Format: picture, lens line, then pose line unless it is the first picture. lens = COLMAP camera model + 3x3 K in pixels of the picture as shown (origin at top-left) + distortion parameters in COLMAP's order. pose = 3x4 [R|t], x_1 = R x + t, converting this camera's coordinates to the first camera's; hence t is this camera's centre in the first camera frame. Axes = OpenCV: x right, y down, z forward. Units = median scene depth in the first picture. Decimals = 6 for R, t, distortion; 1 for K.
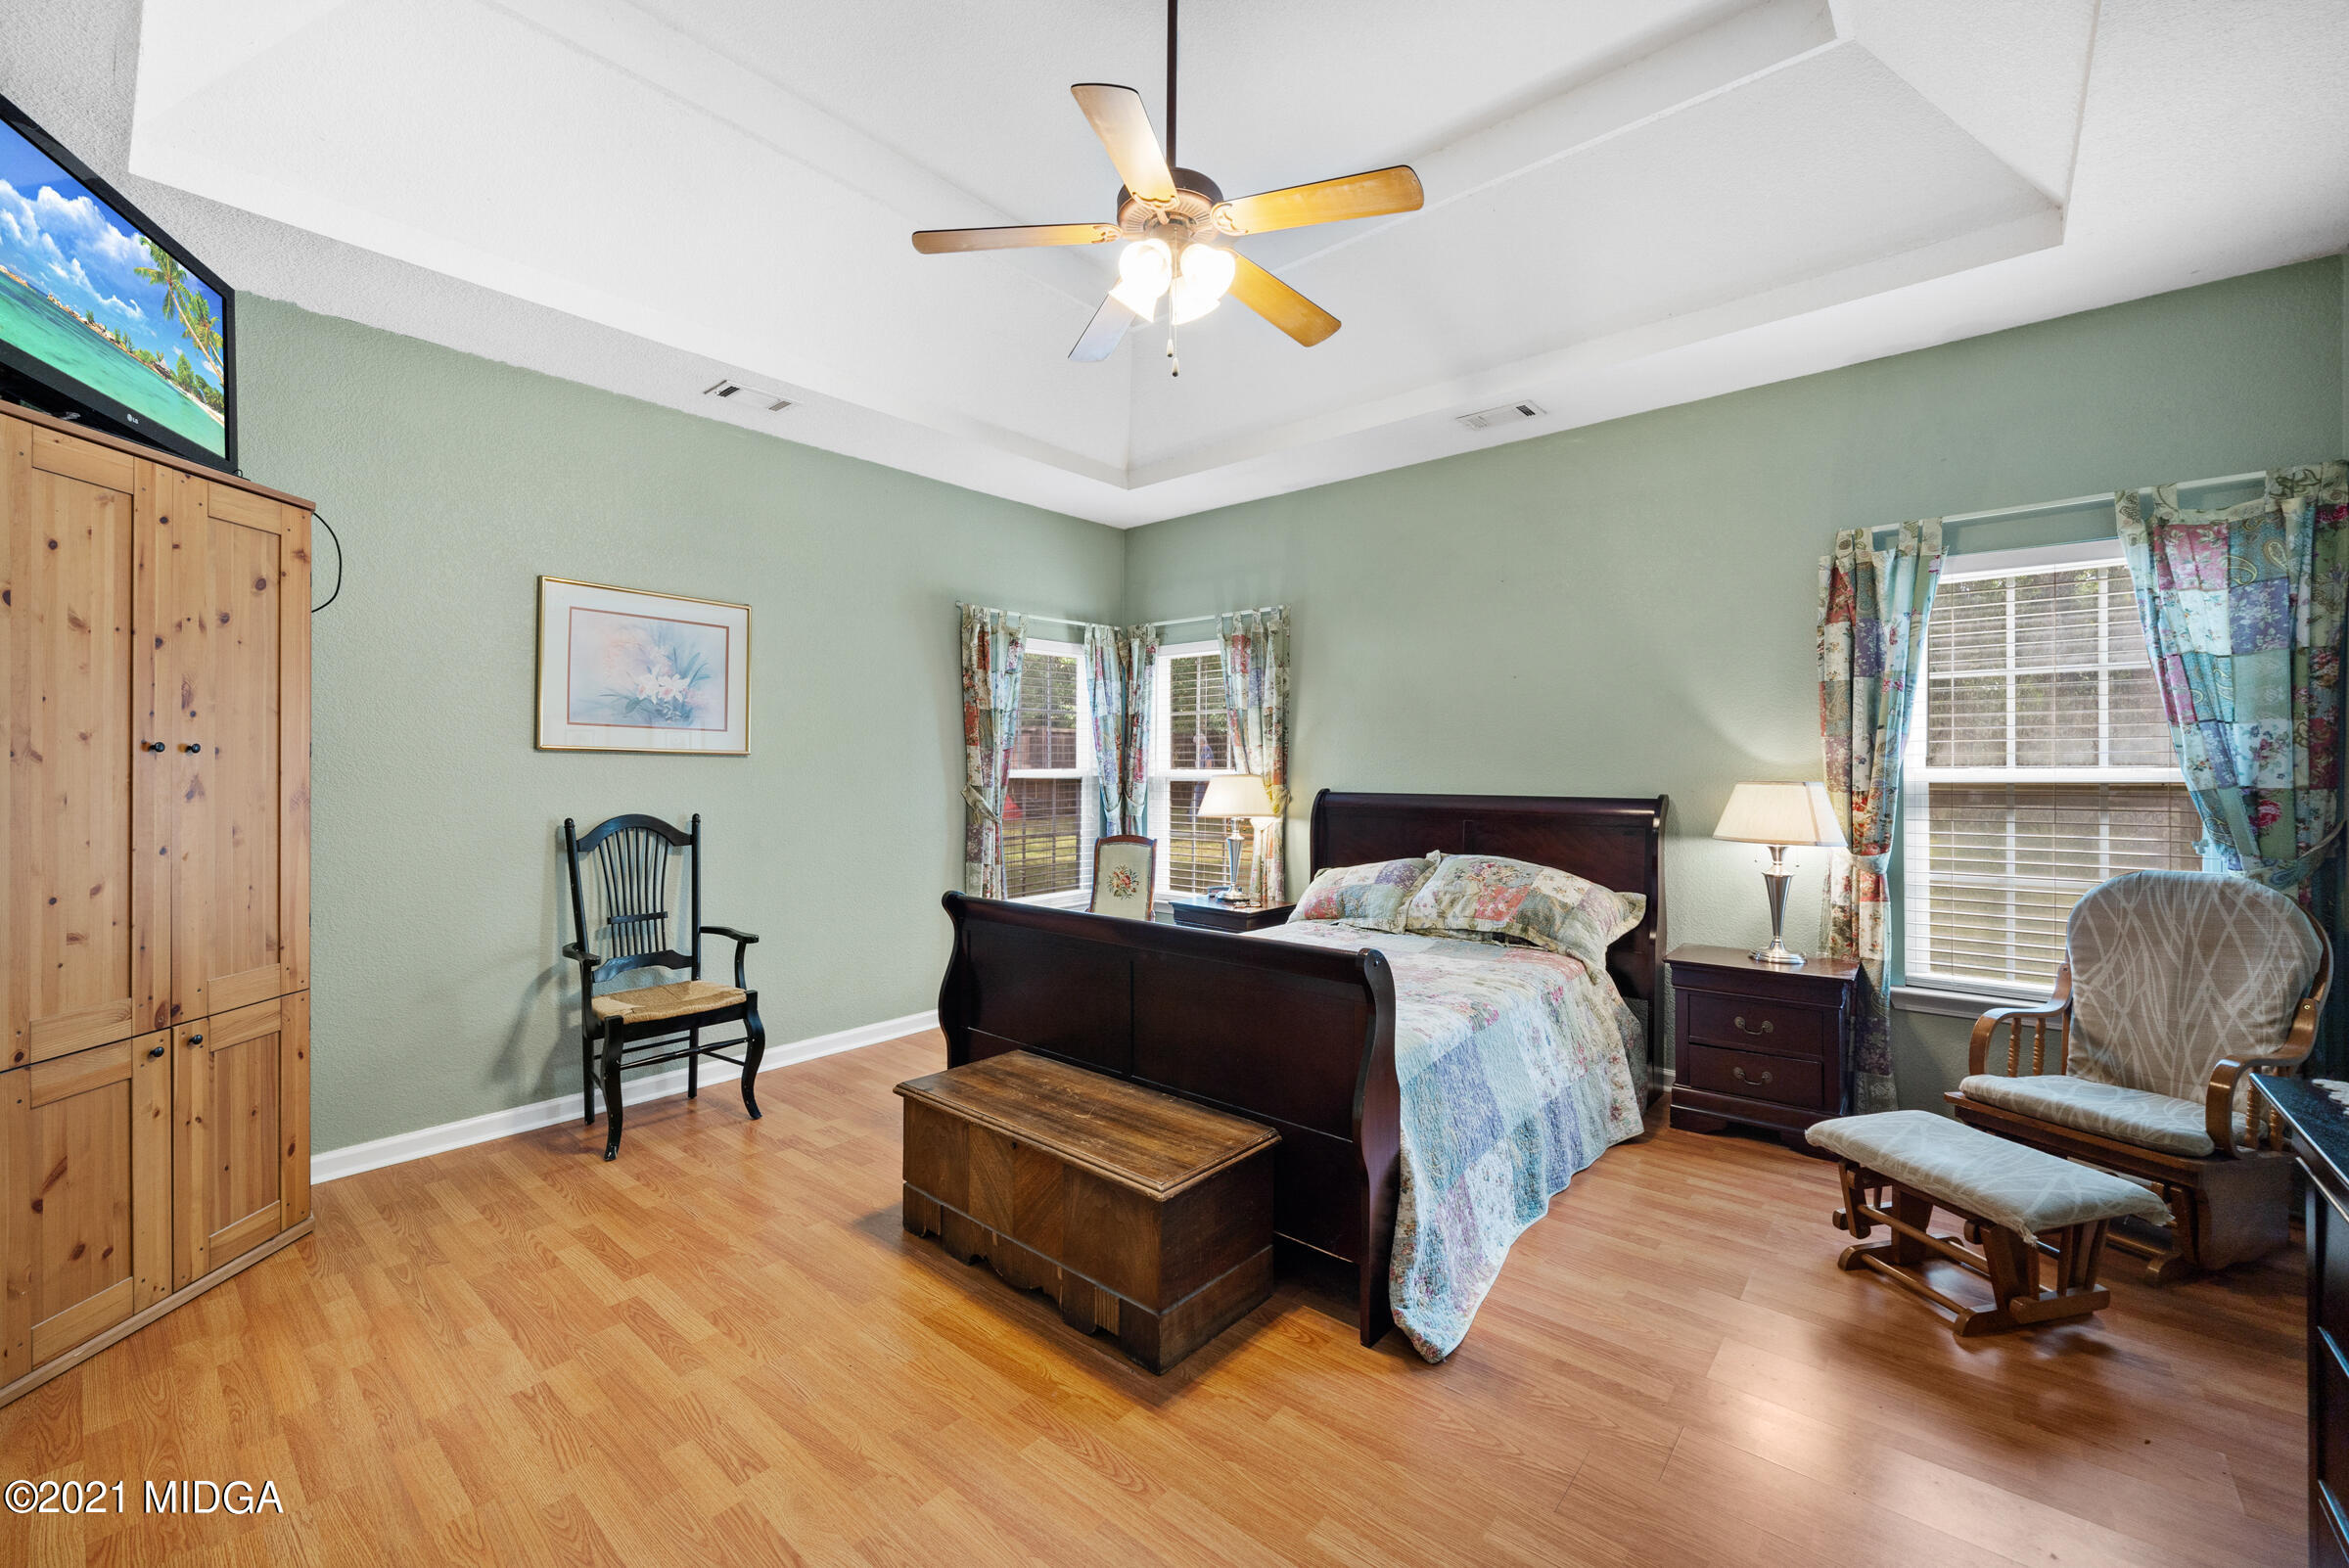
lens RADIAL K [[933.6, 0, 1174.4], [0, 933.6, 773.7], [0, 0, 1]] dist [-0.000218, 0.000593]
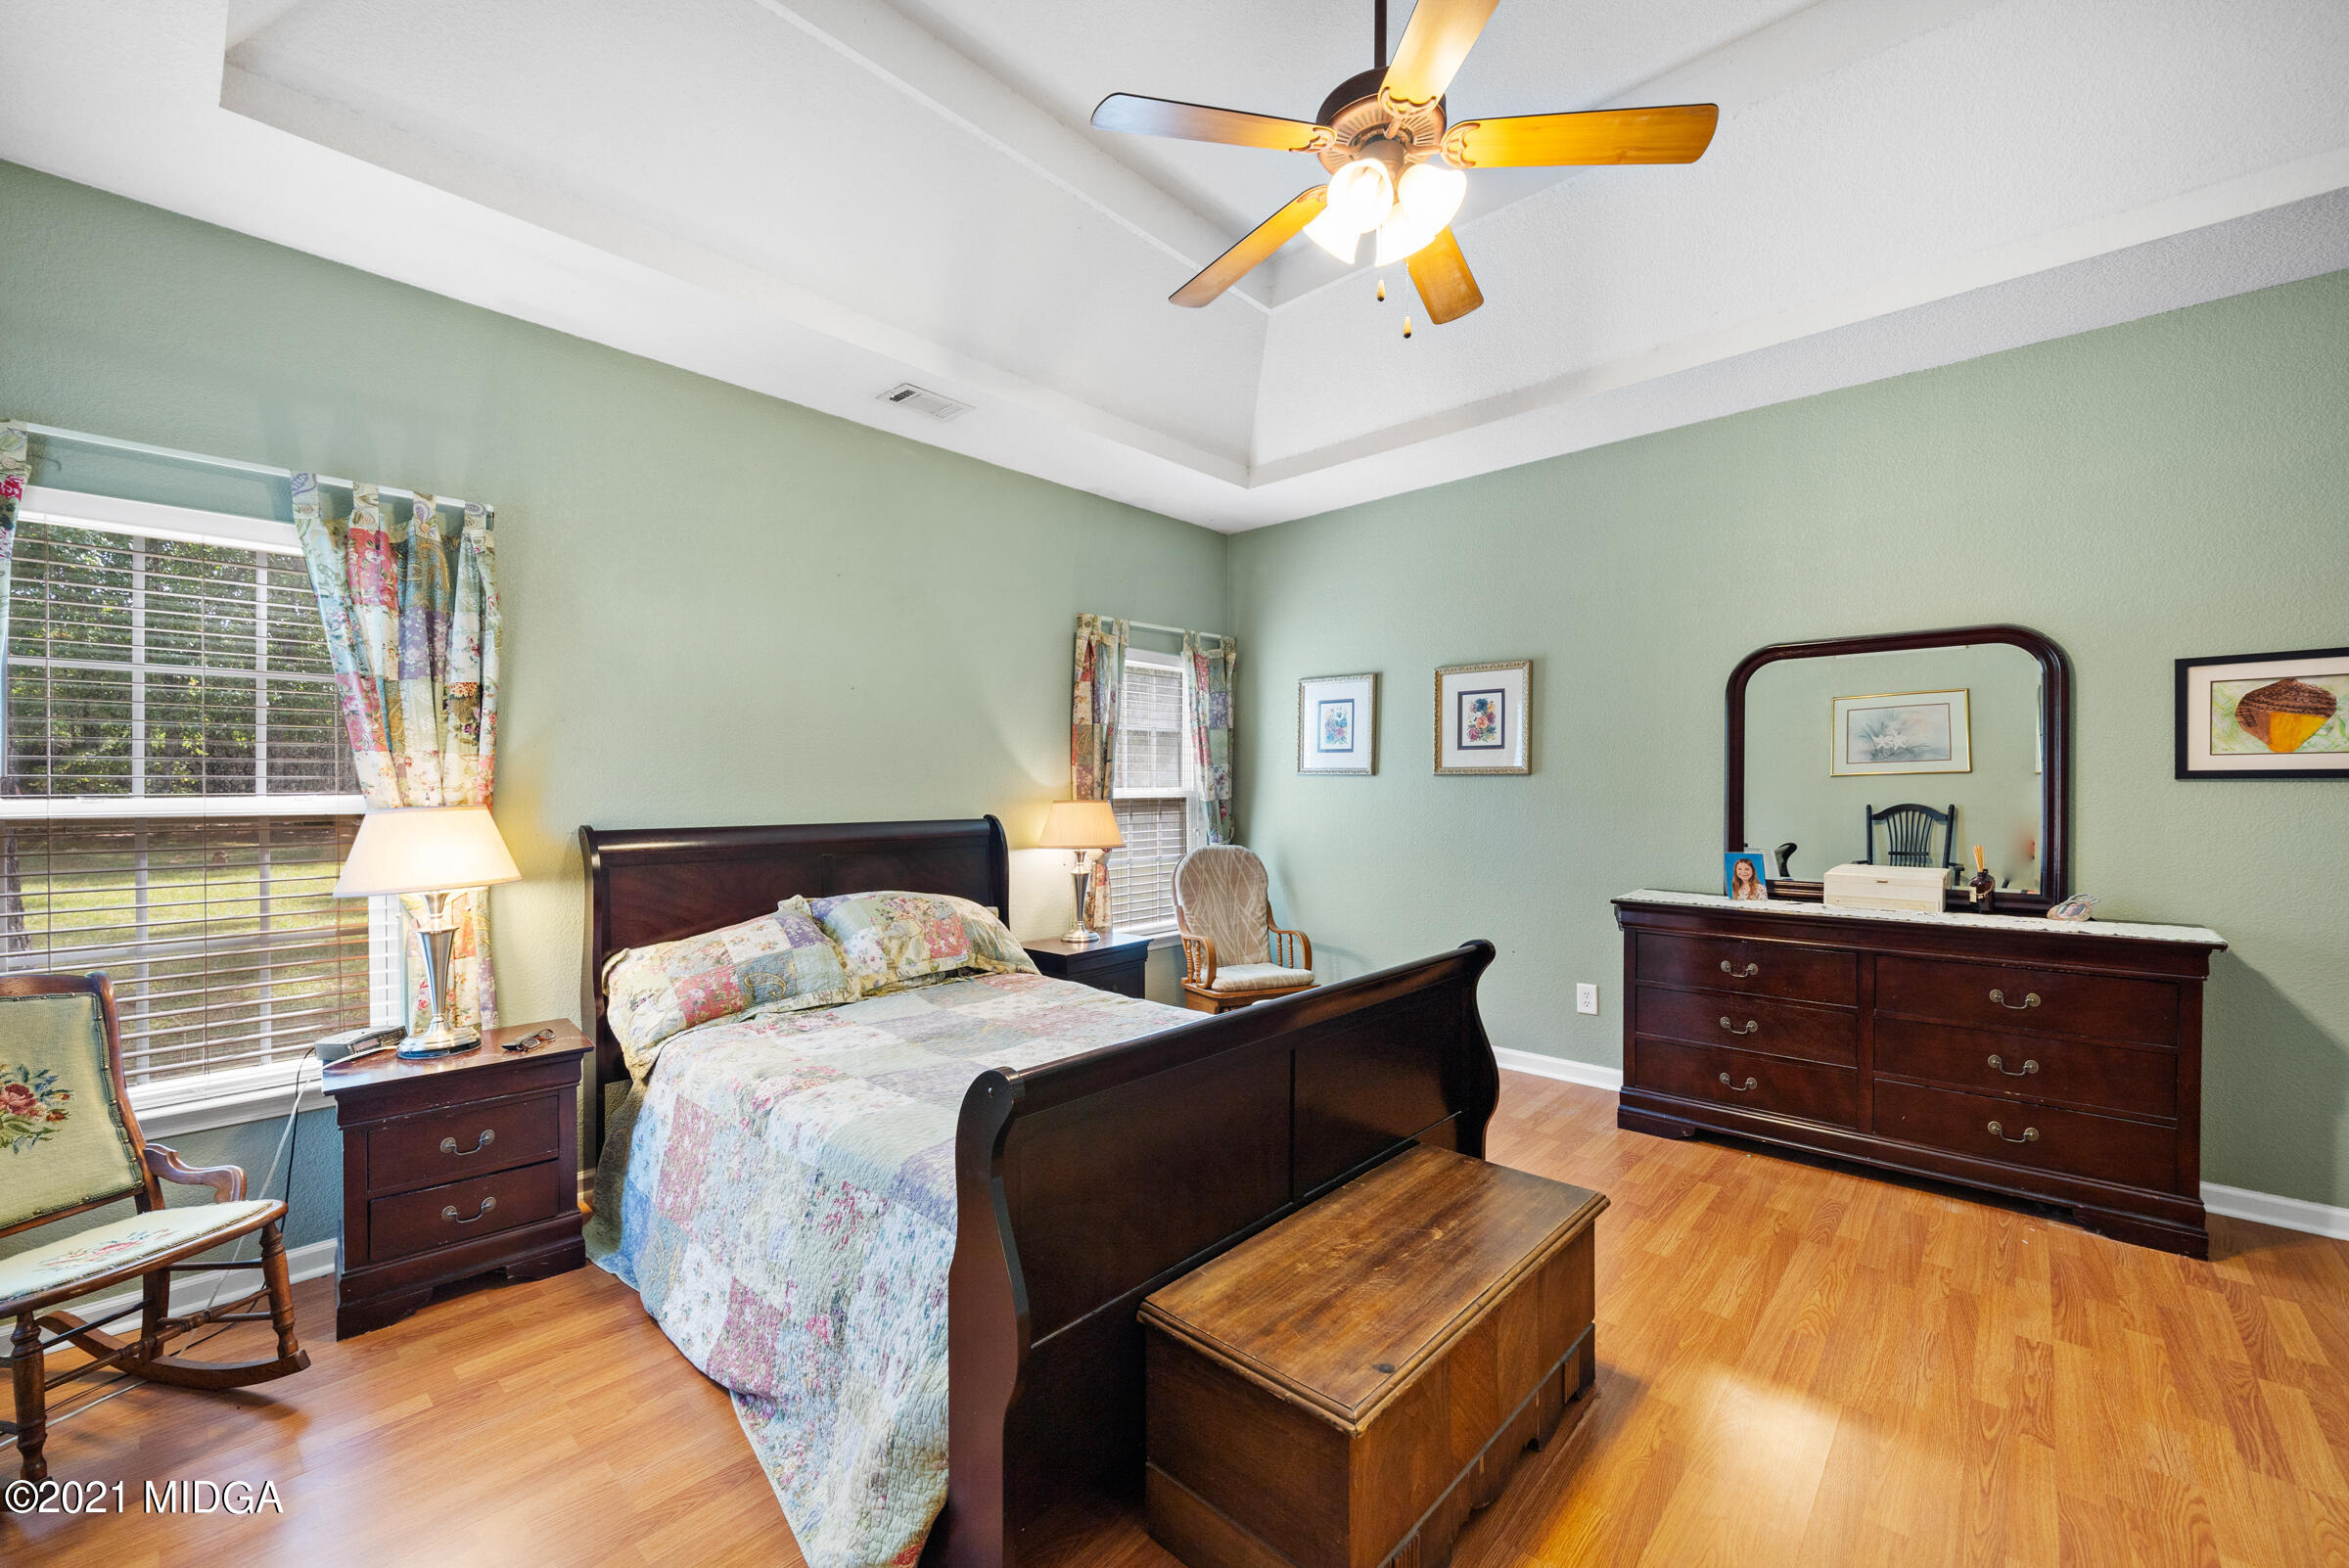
lens RADIAL K [[931.9, 0, 1146.2], [0, 931.9, 791.1], [0, 0, 1]] dist [-0.000945, -0.000426]
pose [[0.056526, -0.004730, 0.998390, -0.564972], [0.010260, 0.999939, 0.004157, -0.007134], [-0.998348, 0.010008, 0.056571, 0.758044]]
